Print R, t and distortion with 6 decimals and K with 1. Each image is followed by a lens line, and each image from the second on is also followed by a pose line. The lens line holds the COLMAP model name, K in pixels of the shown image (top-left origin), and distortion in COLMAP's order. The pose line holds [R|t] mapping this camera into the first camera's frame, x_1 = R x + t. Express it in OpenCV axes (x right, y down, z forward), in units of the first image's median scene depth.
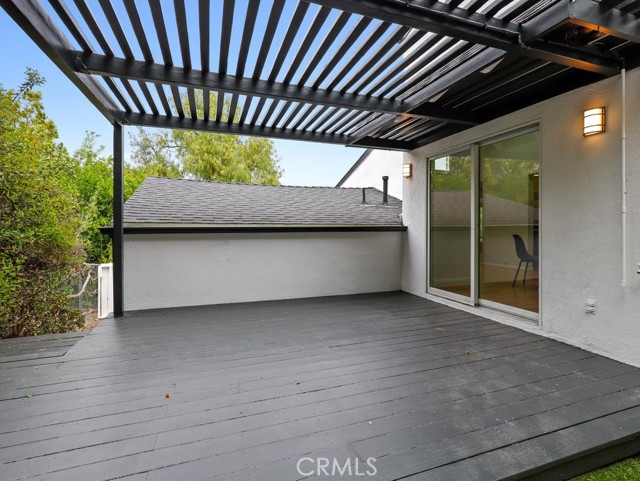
lens RADIAL K [[329.9, 0, 325.9], [0, 329.9, 239.0], [0, 0, 1]] dist [-0.021144, -0.000198]
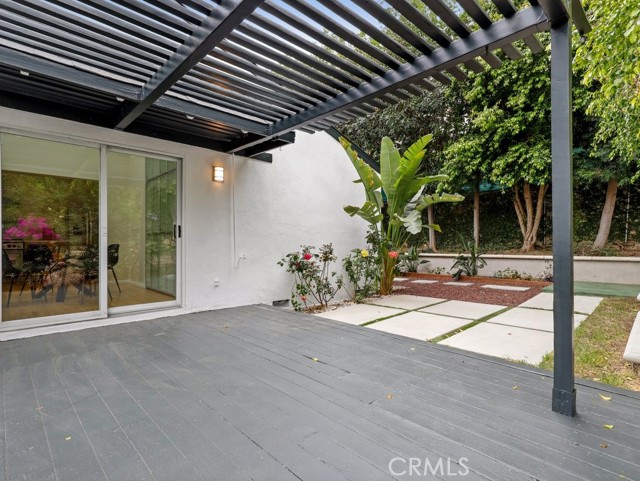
lens RADIAL K [[333.0, 0, 322.5], [0, 333.0, 241.0], [0, 0, 1]] dist [-0.029564, 0.000188]
pose [[-0.402543, 0.004088, 0.915392, -0.797610], [0.033789, 0.999375, 0.010395, -0.006724], [-0.914777, 0.035114, -0.402430, 0.954723]]
